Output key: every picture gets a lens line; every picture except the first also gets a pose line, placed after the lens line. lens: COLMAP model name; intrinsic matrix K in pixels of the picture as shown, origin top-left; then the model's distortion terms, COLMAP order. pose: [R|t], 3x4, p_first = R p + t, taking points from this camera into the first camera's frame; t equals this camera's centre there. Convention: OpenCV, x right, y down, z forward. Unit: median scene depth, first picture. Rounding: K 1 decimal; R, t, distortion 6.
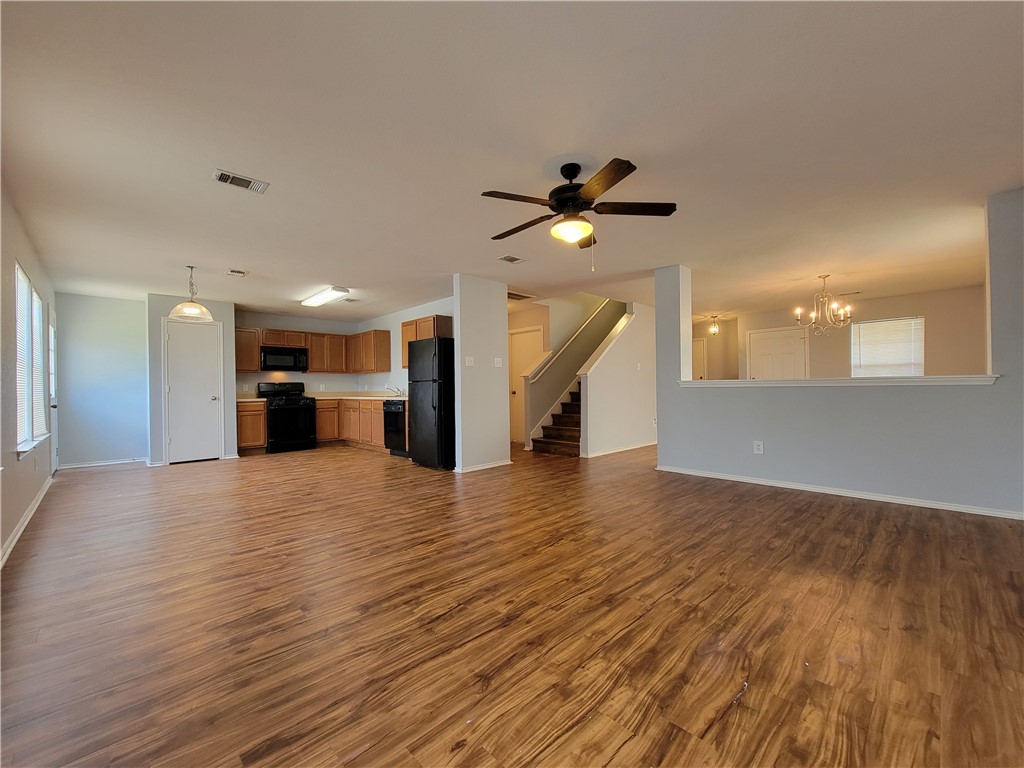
lens RADIAL K [[412.0, 0, 507.6], [0, 412.0, 389.5], [0, 0, 1]] dist [-0.019220, -0.000074]
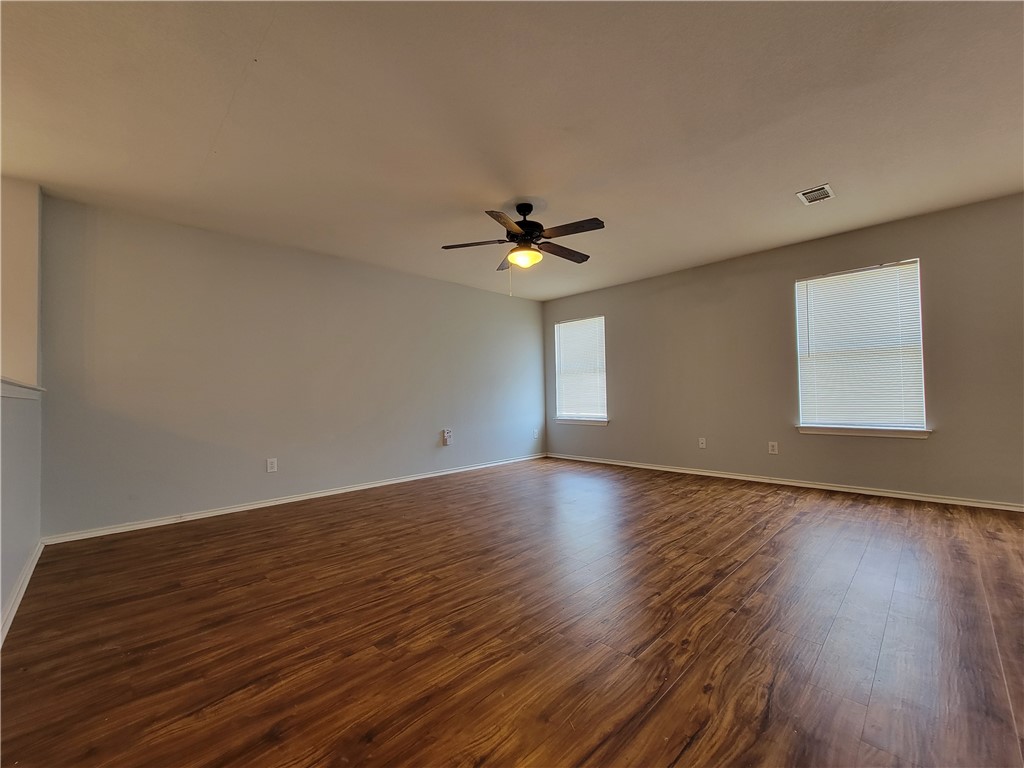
lens RADIAL K [[412.0, 0, 507.6], [0, 412.0, 389.5], [0, 0, 1]] dist [-0.019220, -0.000074]
pose [[-0.999353, 0.035910, -0.002200, 0.200888], [0.035937, 0.999265, -0.013347, 0.012955], [0.001719, -0.013417, -0.999909, 1.974013]]
